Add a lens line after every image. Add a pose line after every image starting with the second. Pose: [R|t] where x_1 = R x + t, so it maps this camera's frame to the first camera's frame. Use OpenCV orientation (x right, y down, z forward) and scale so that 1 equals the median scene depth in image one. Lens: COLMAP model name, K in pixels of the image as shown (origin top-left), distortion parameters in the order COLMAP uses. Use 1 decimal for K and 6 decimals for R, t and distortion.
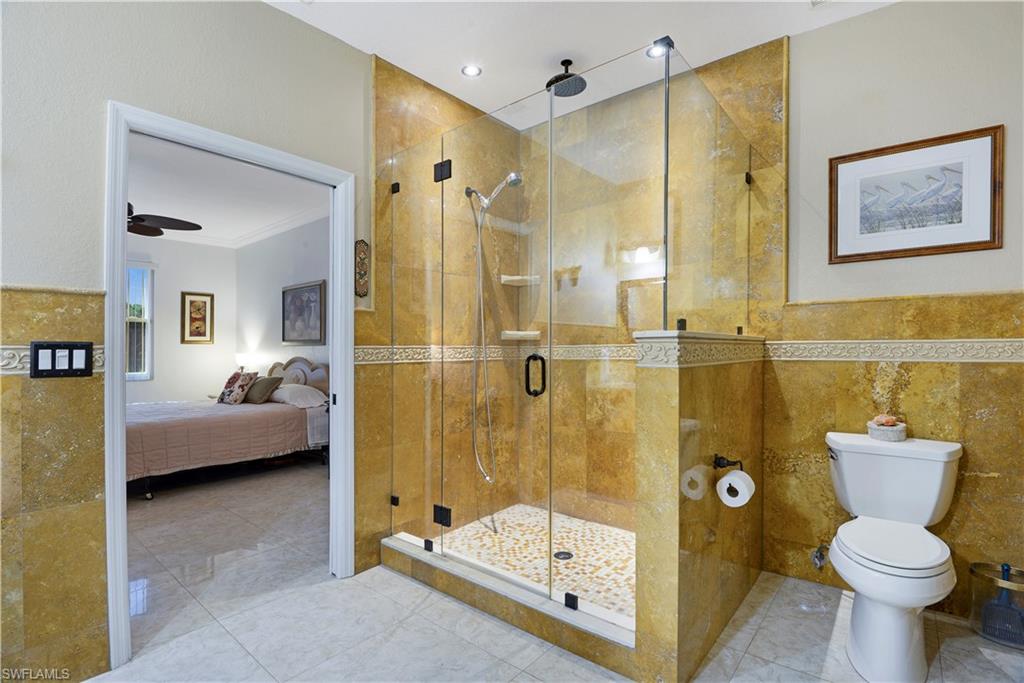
lens RADIAL K [[479.6, 0, 507.5], [0, 479.6, 339.6], [0, 0, 1]] dist [-0.031683, -0.004426]
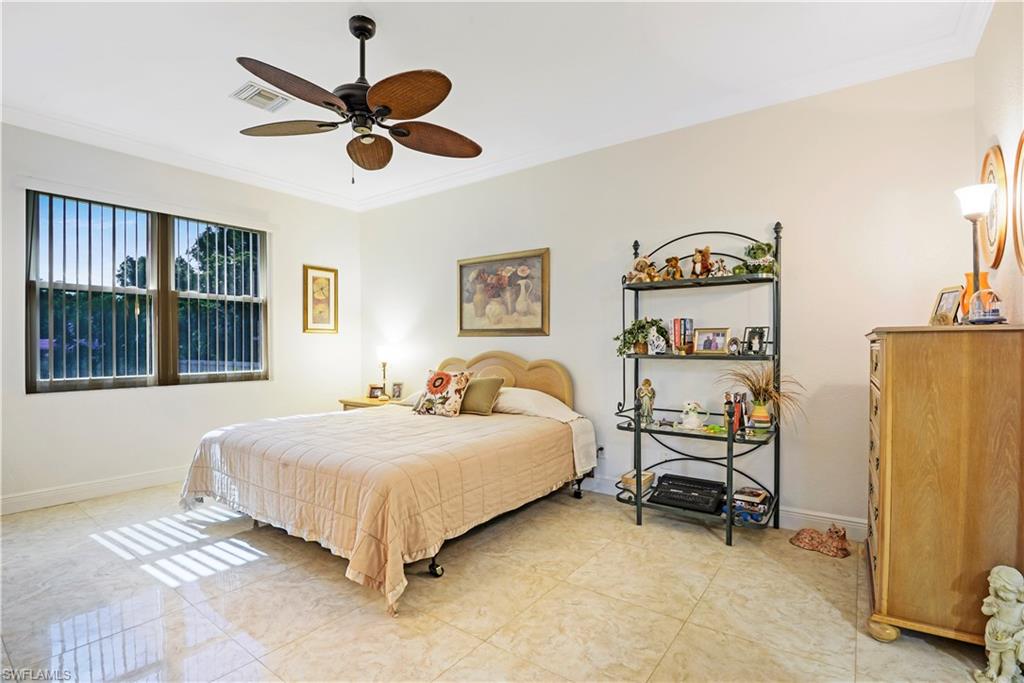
lens RADIAL K [[479.6, 0, 515.2], [0, 479.6, 348.6], [0, 0, 1]] dist [-0.031683, -0.004426]
pose [[0.997900, 0.009167, 0.064120, -0.433629], [-0.010941, 0.999566, 0.027363, 0.010621], [-0.063841, -0.028007, 0.997567, 0.223076]]
